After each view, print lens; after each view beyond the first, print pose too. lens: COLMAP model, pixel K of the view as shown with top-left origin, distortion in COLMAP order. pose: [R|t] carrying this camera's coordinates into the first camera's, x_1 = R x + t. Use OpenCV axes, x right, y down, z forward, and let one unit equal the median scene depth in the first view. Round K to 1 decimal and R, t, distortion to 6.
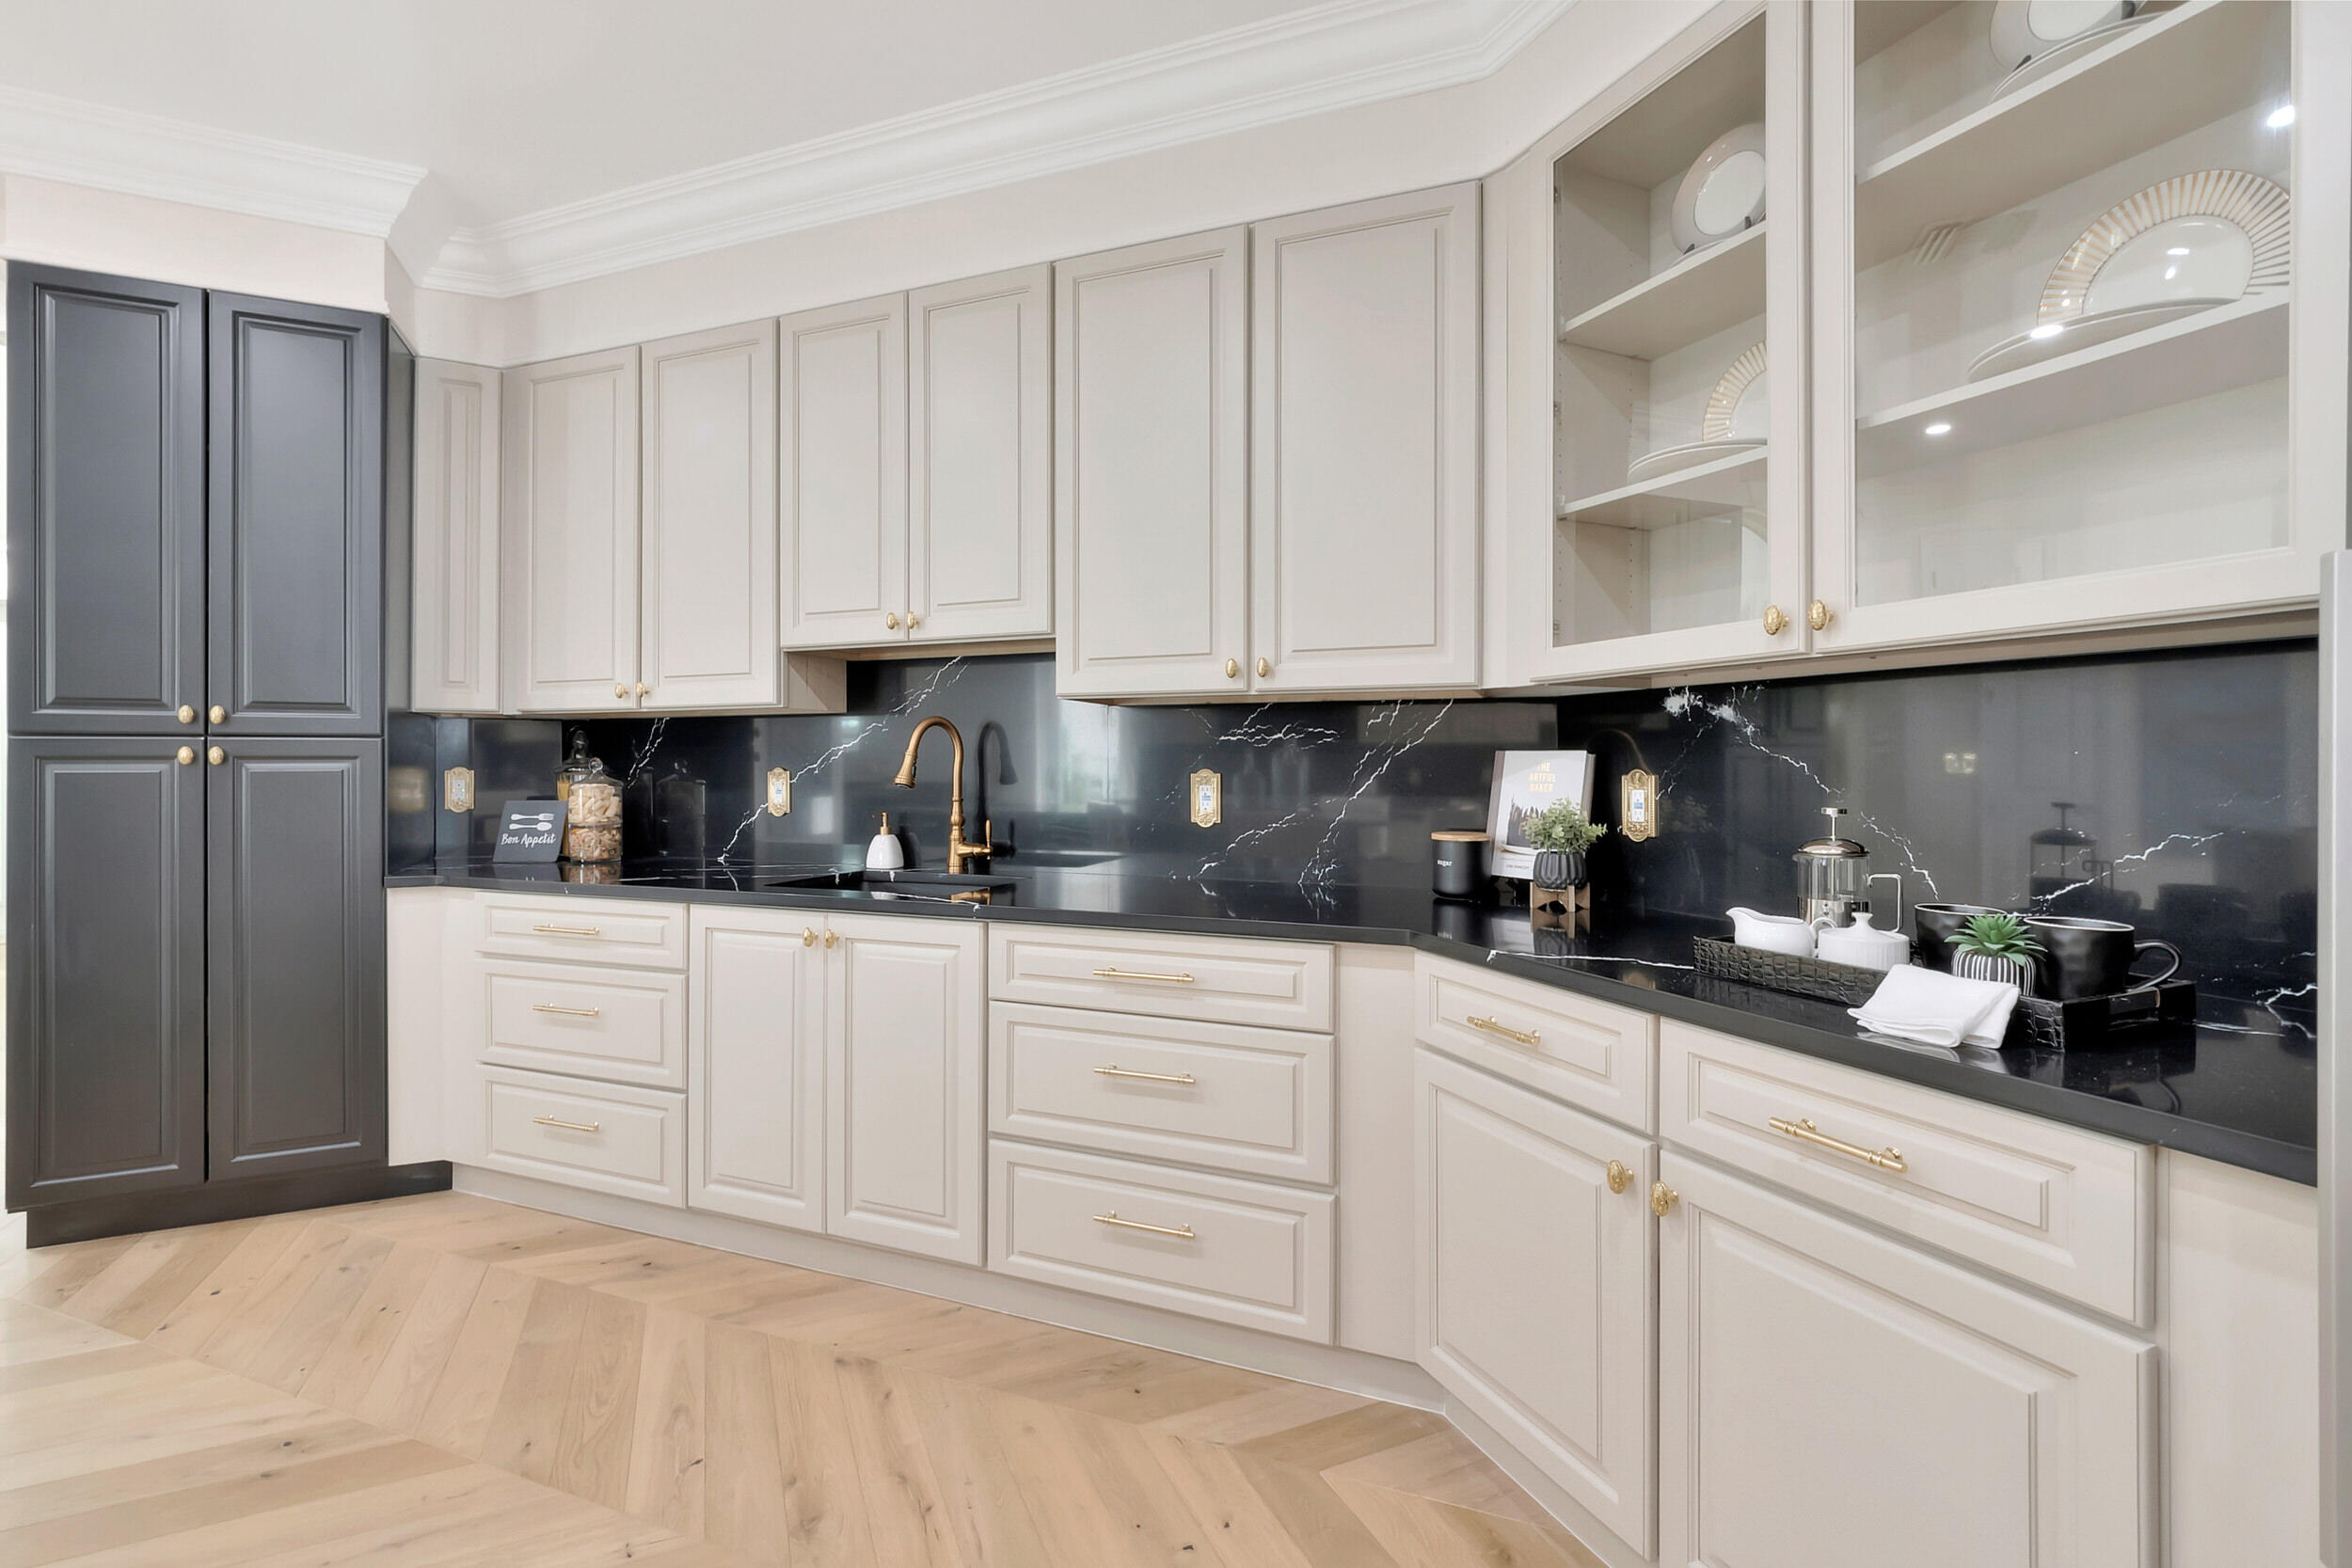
lens RADIAL K [[1035.5, 0, 1175.4], [0, 1035.5, 766.8], [0, 0, 1]] dist [-0.004288, -0.000460]
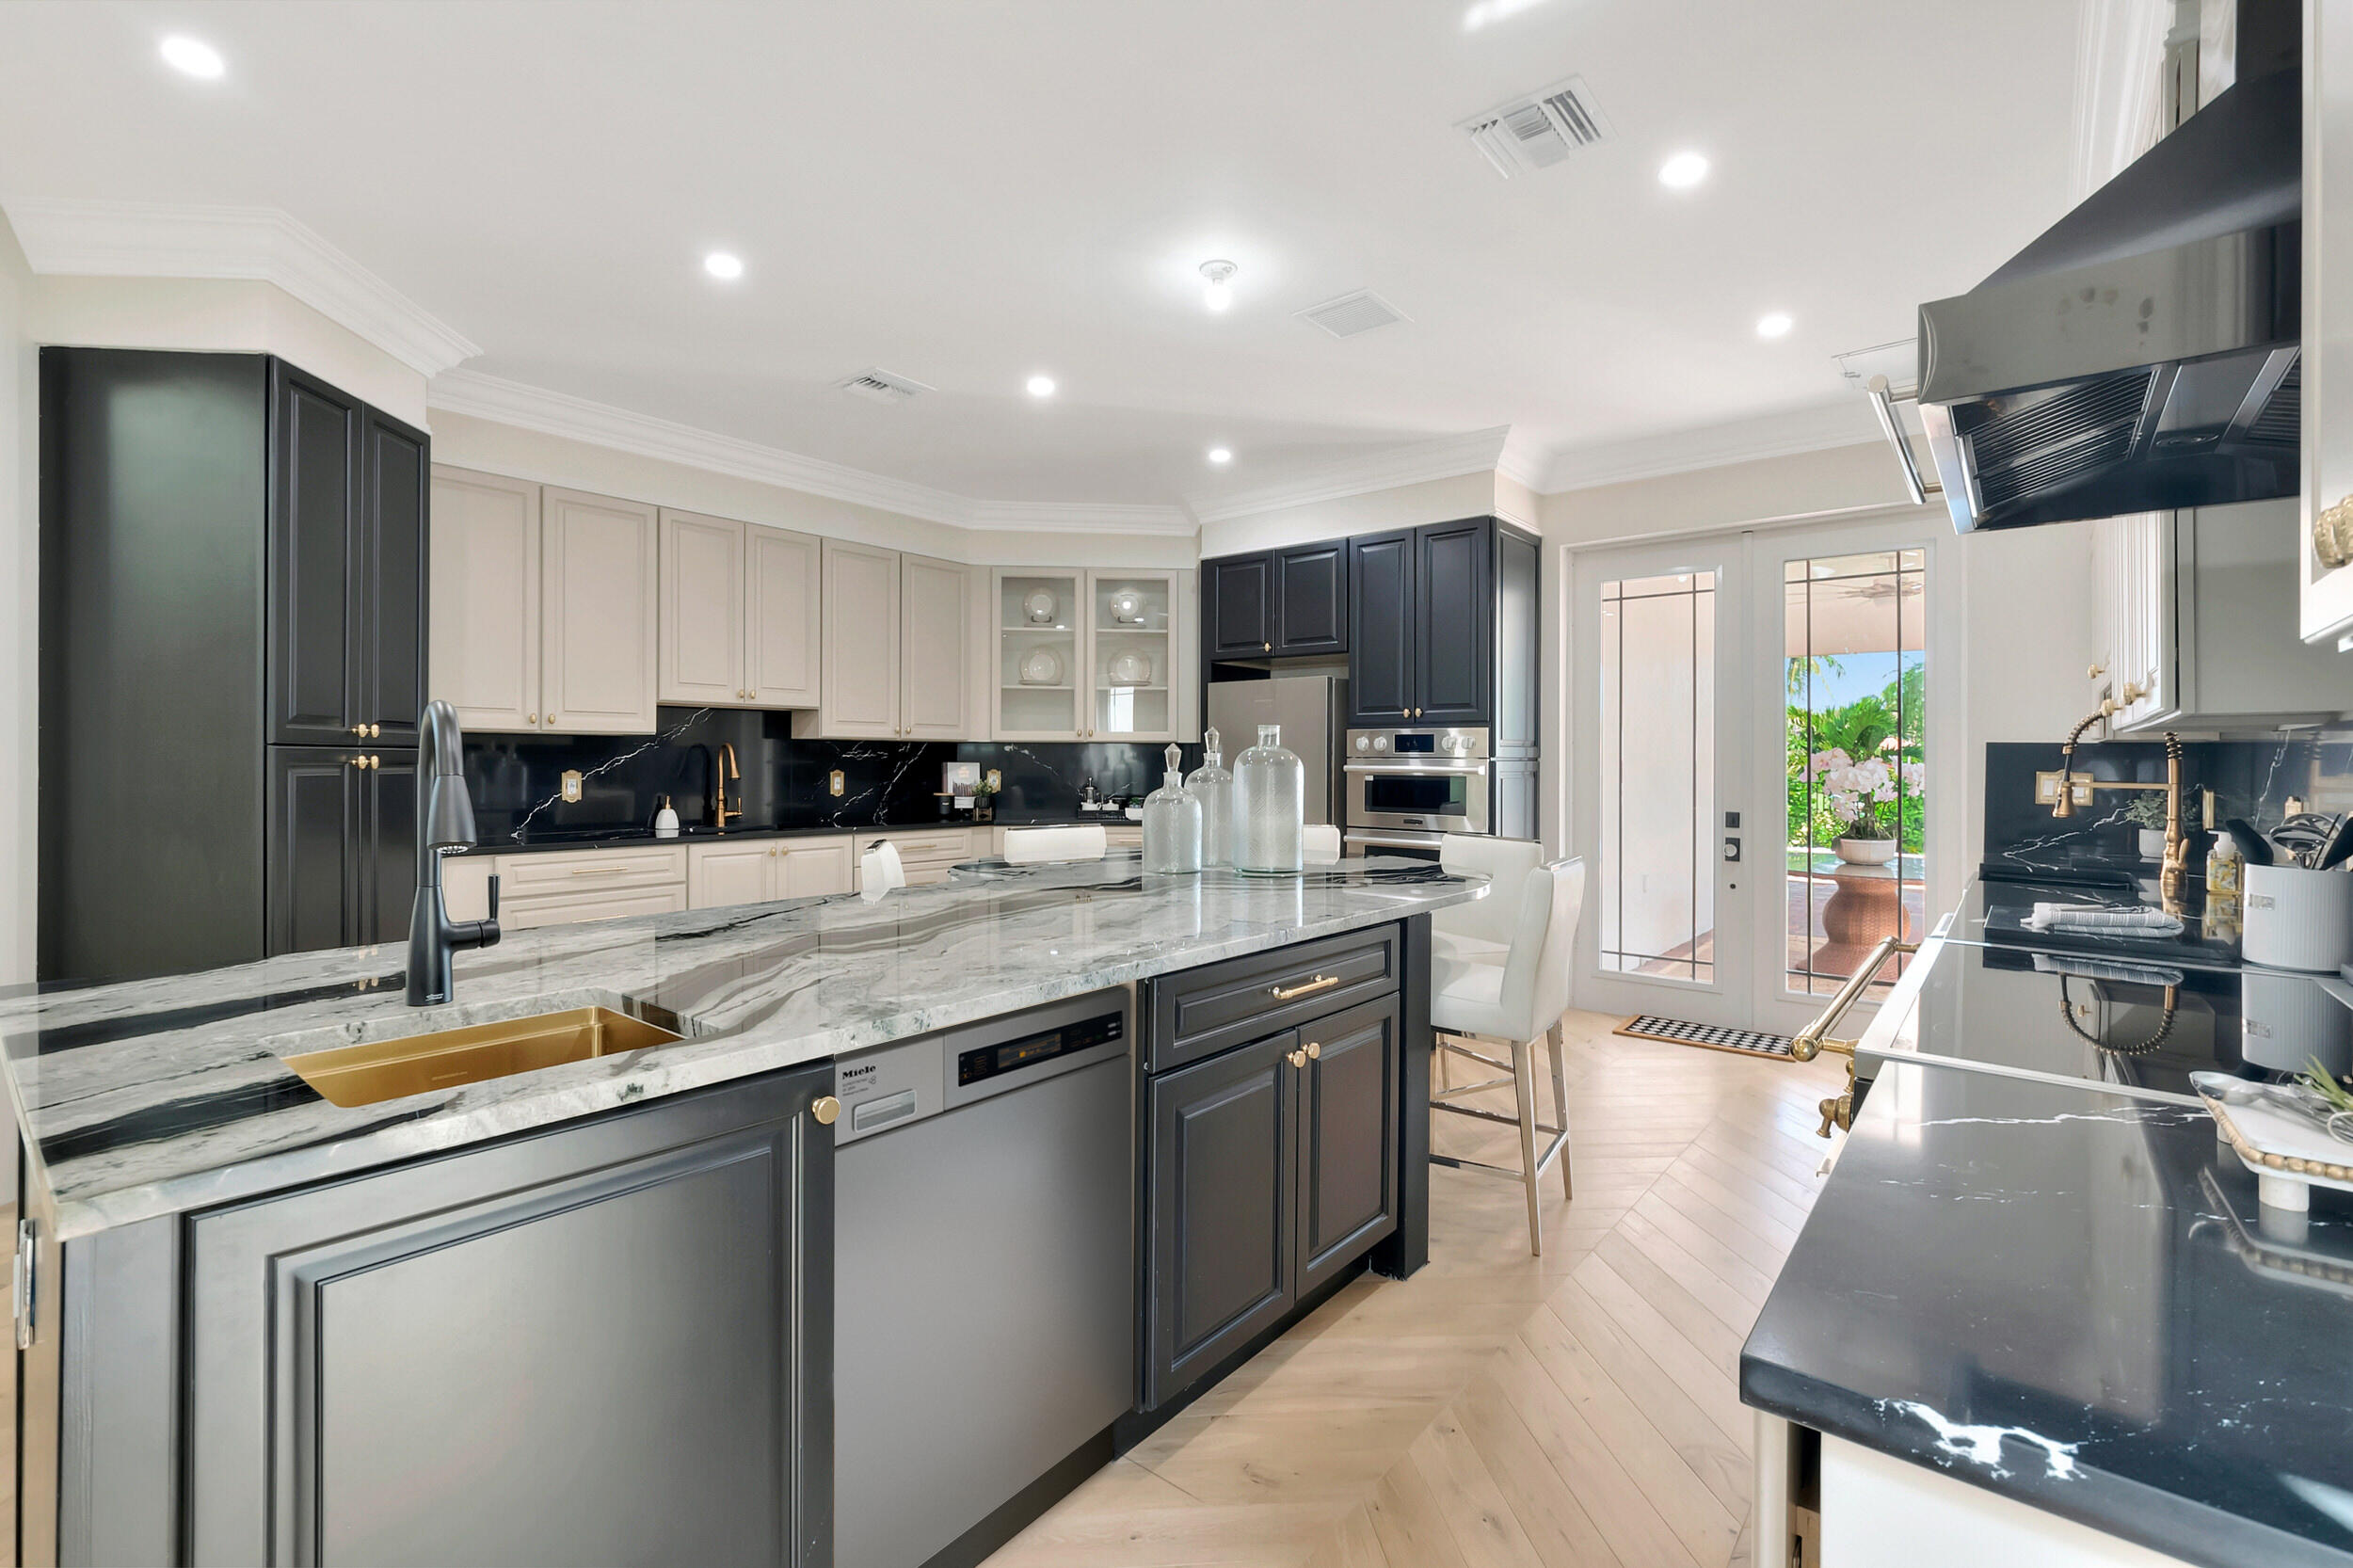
lens RADIAL K [[1036.1, 0, 1174.1], [0, 1036.1, 769.7], [0, 0, 1]] dist [-0.004288, -0.000460]
pose [[0.314480, -0.003230, 0.949259, -1.826956], [0.001588, 0.999995, 0.002877, -0.003244], [-0.949263, 0.000602, 0.314483, -0.362209]]
